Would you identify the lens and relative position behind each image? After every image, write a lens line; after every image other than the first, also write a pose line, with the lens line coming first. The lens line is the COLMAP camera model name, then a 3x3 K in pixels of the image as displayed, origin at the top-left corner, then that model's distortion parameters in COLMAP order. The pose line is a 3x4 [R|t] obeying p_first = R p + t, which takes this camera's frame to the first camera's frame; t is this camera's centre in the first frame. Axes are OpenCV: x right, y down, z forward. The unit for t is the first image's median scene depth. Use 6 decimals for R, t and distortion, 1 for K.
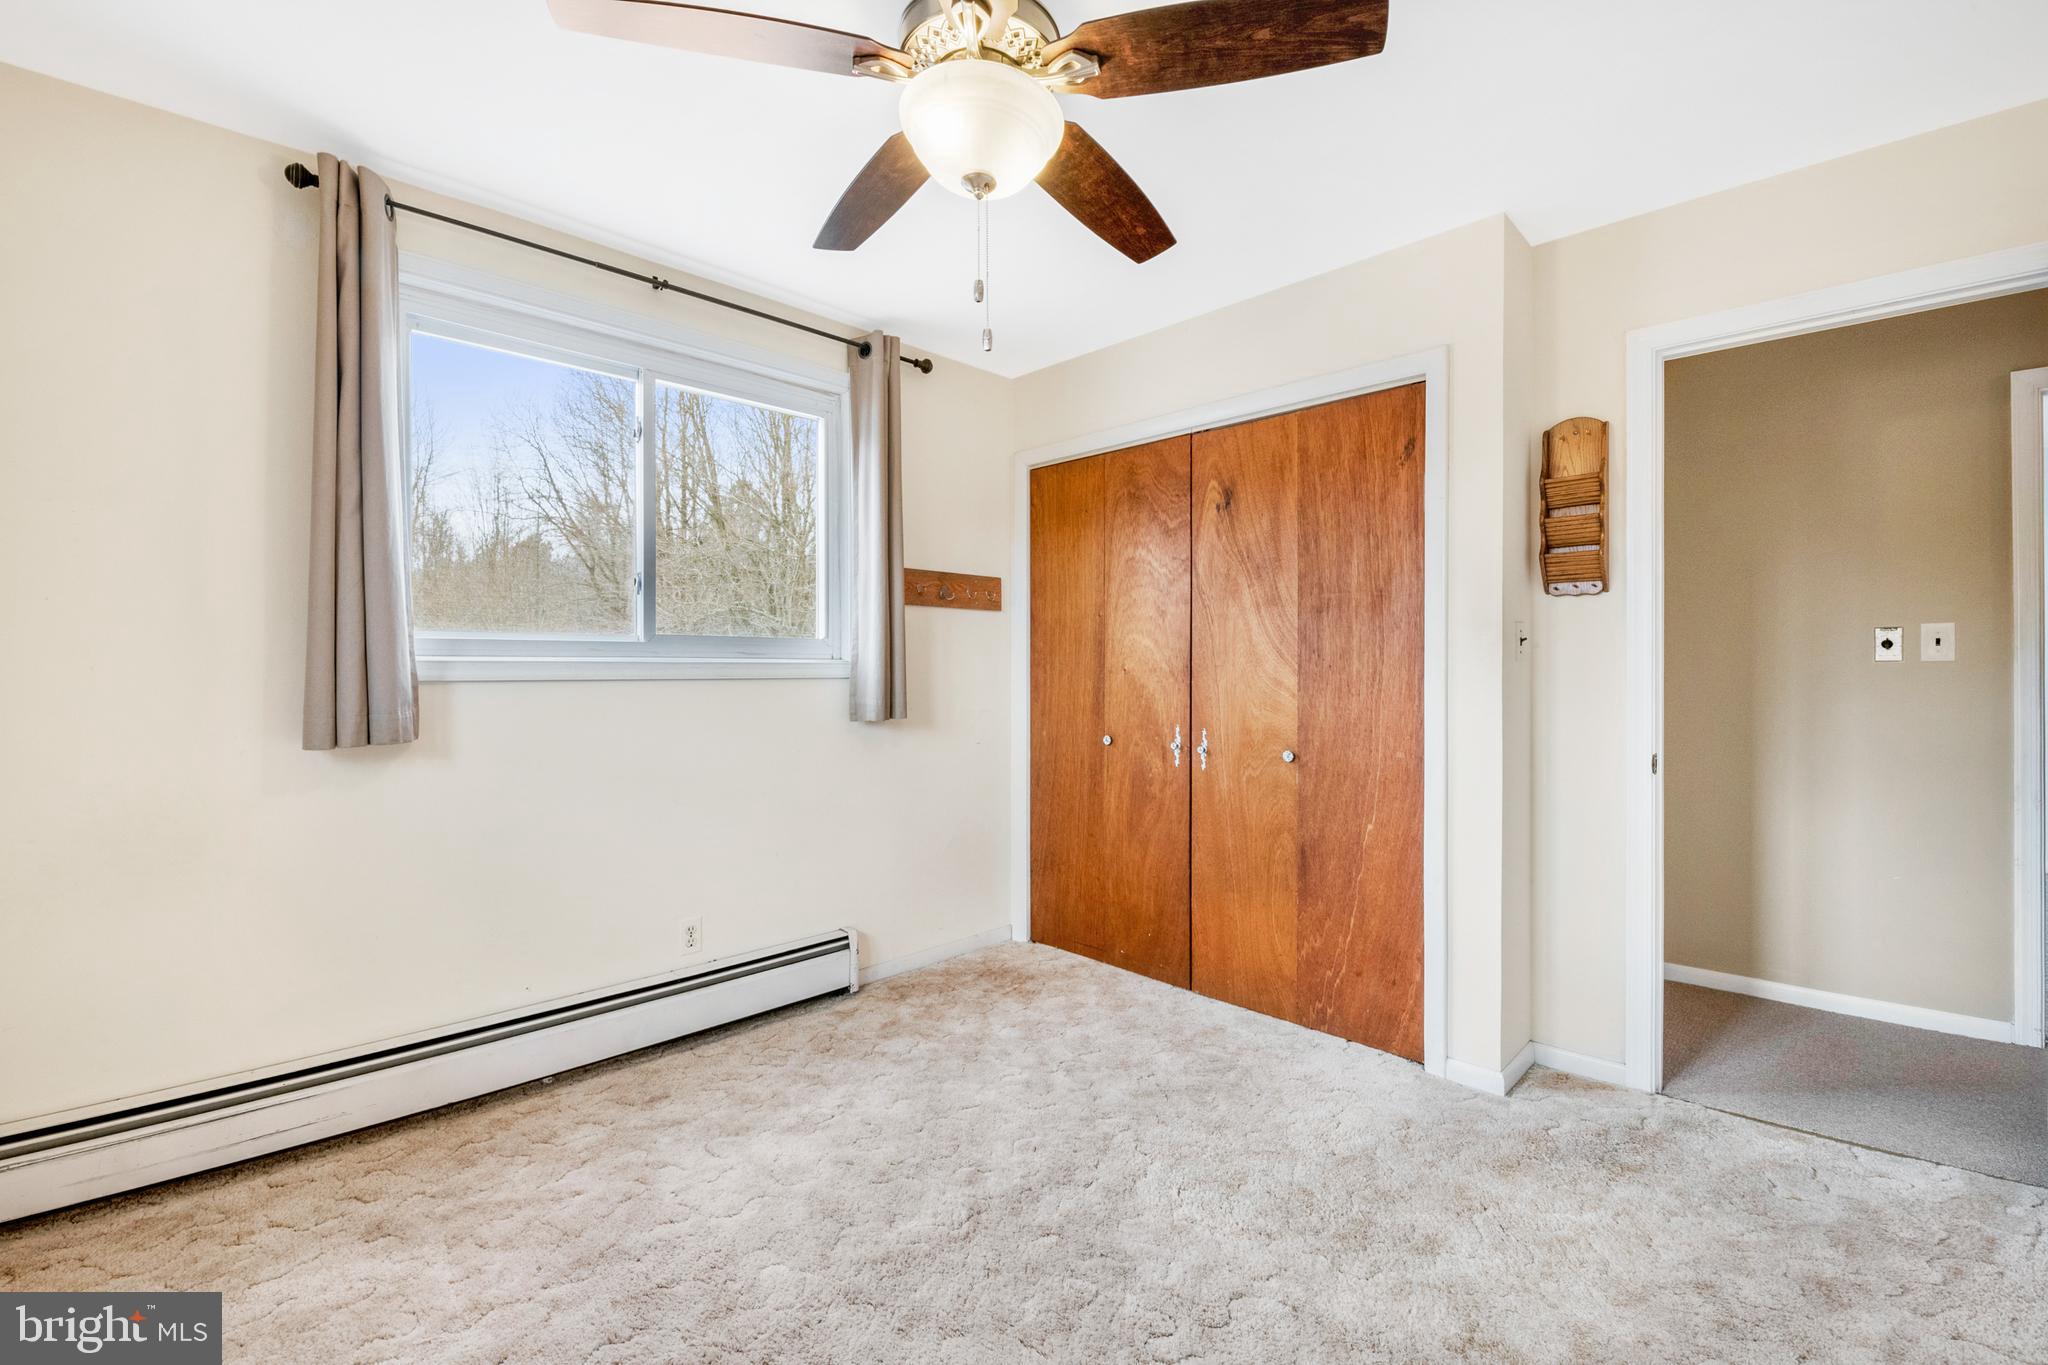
lens RADIAL K [[846.2, 0, 1022.1], [0, 846.2, 694.0], [0, 0, 1]] dist [-0.026354, -0.000631]
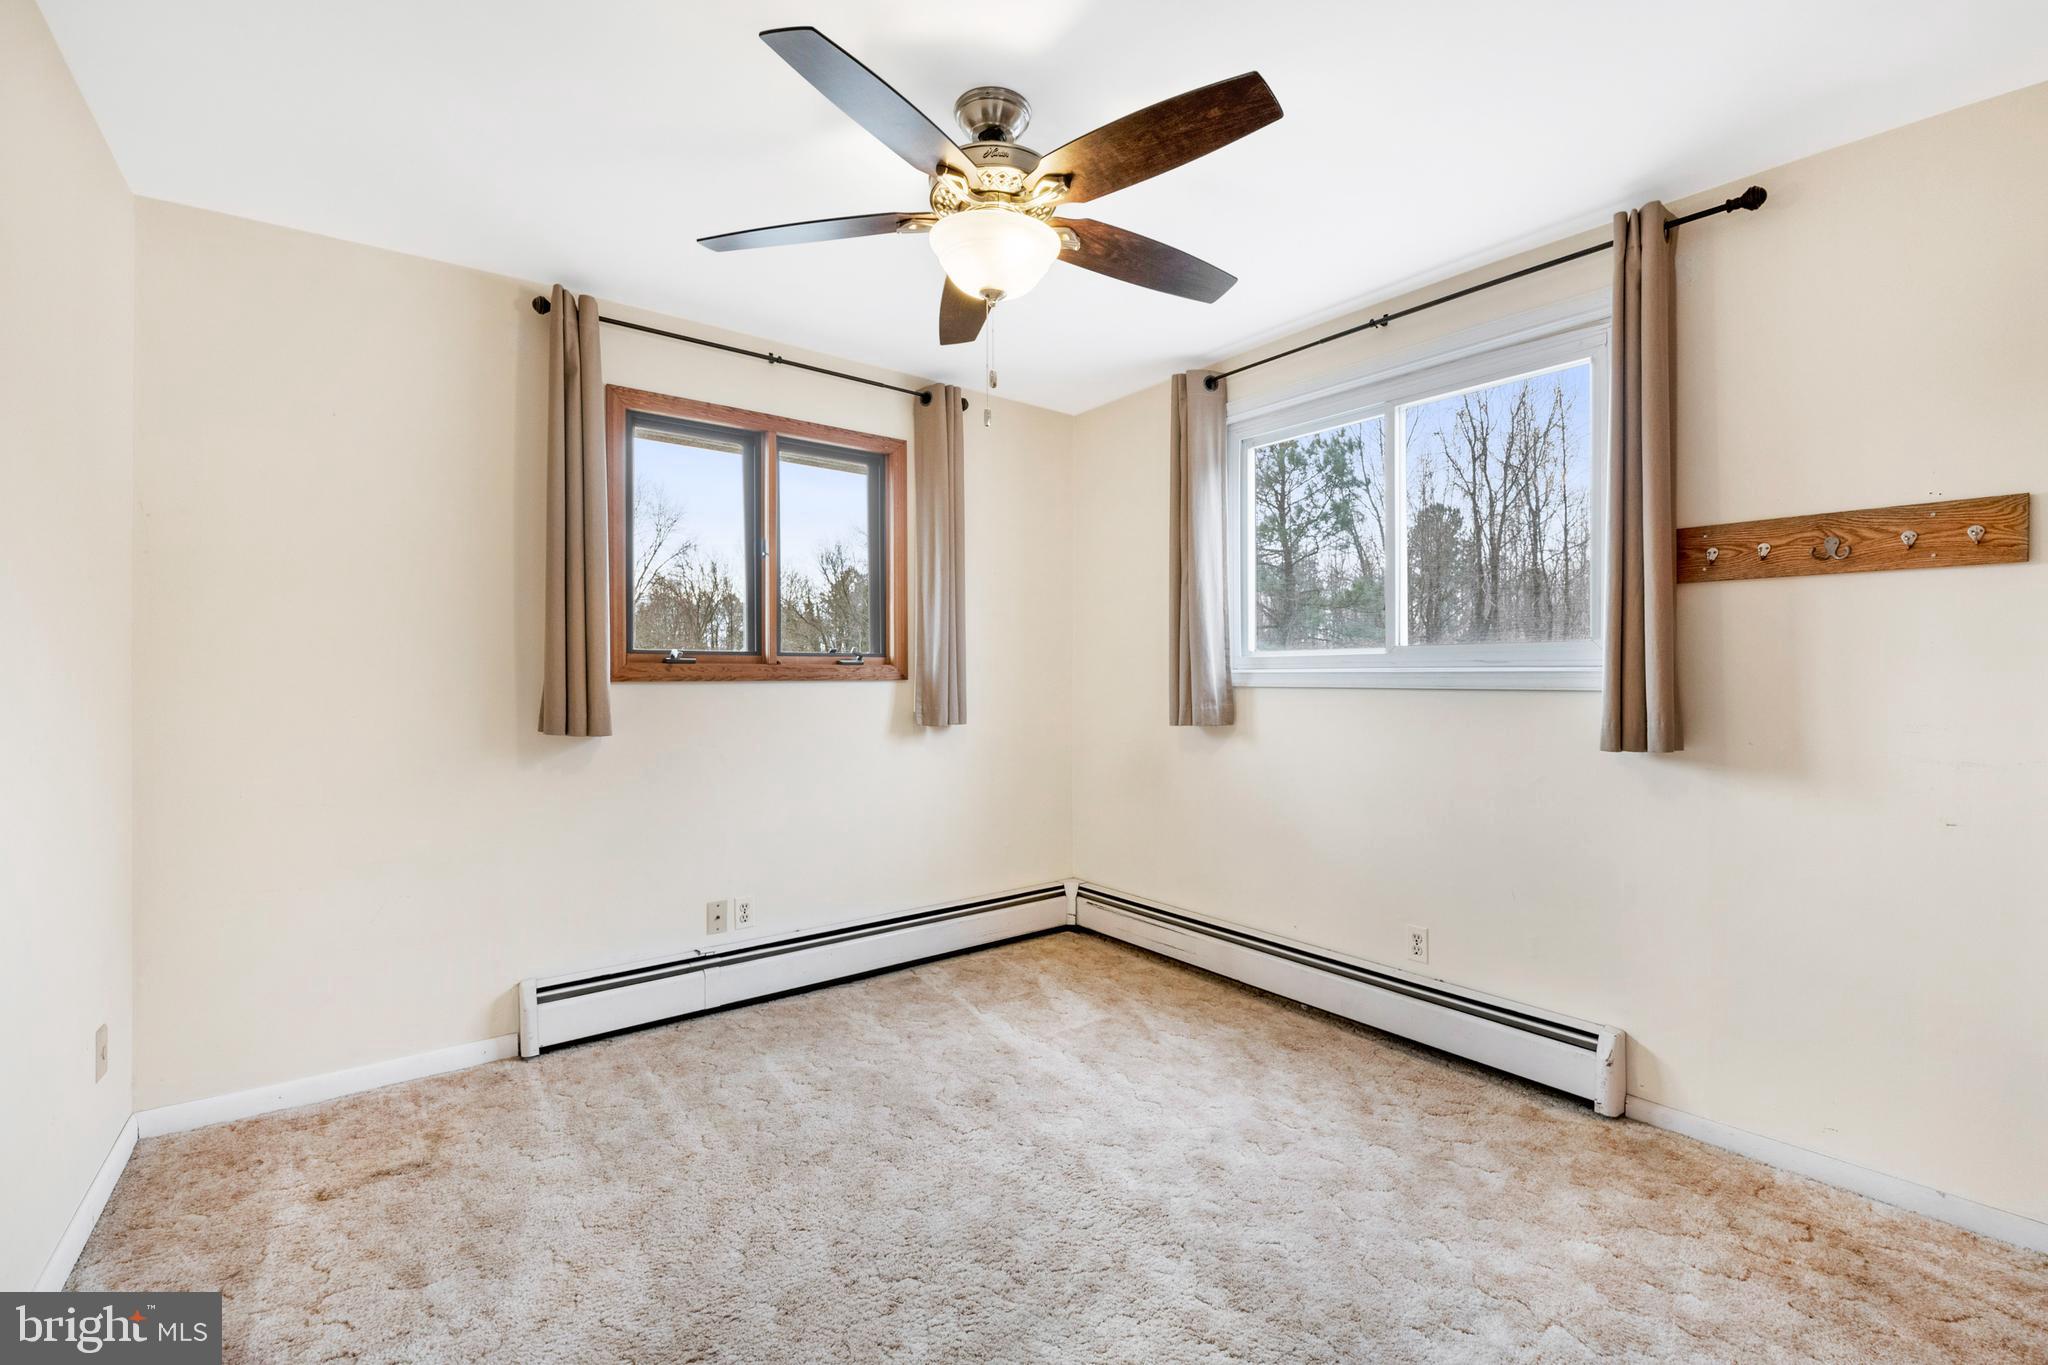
lens RADIAL K [[846.2, 0, 1022.7], [0, 846.2, 671.1], [0, 0, 1]] dist [-0.026354, -0.000631]
pose [[-0.098982, -0.002094, -0.995087, 0.668804], [-0.026882, 0.999638, 0.000570, -0.026180], [0.994726, 0.026806, -0.099002, 0.641492]]
